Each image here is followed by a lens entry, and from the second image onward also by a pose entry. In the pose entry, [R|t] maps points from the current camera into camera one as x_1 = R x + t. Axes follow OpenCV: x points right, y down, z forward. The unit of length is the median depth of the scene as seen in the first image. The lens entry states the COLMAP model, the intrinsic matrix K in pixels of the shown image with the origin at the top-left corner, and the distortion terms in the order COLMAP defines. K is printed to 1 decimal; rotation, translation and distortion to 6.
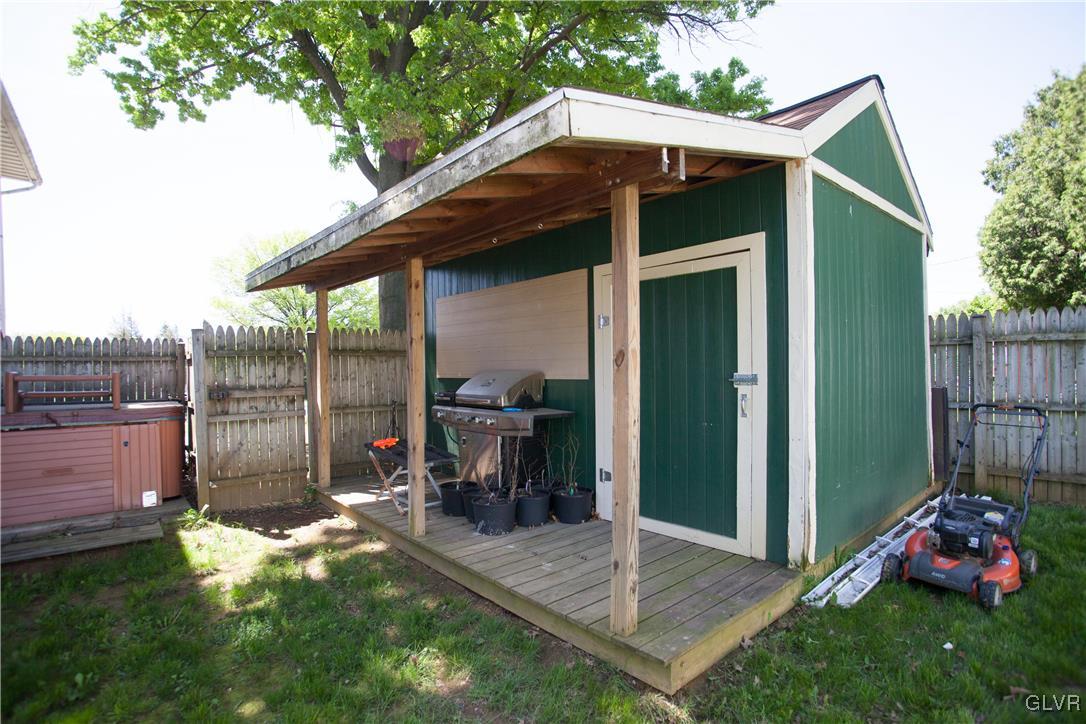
lens RADIAL K [[550.0, 0, 543.0], [0, 550.0, 362.0], [0, 0, 1]] dist [-0.000716, 0.000345]
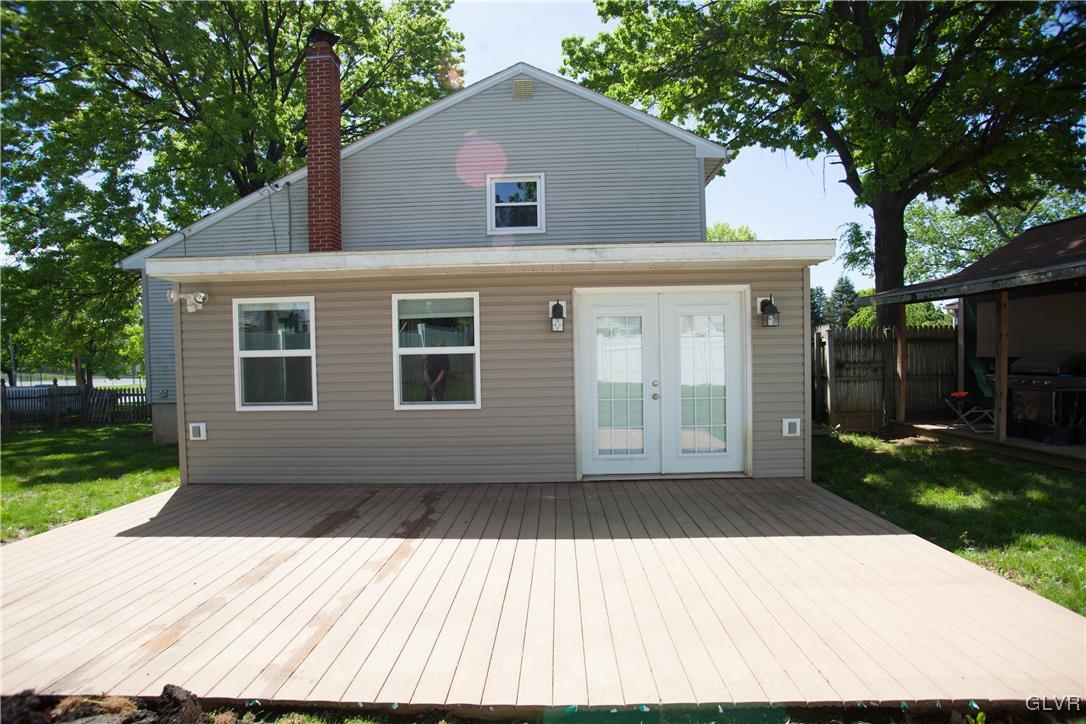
lens RADIAL K [[550.0, 0, 543.0], [0, 550.0, 362.0], [0, 0, 1]] dist [-0.000716, 0.000345]
pose [[0.770108, 0.006784, -0.637877, -0.171436], [0.012155, 0.999606, 0.025306, -0.010252], [0.637797, -0.027242, 0.769722, -0.998824]]
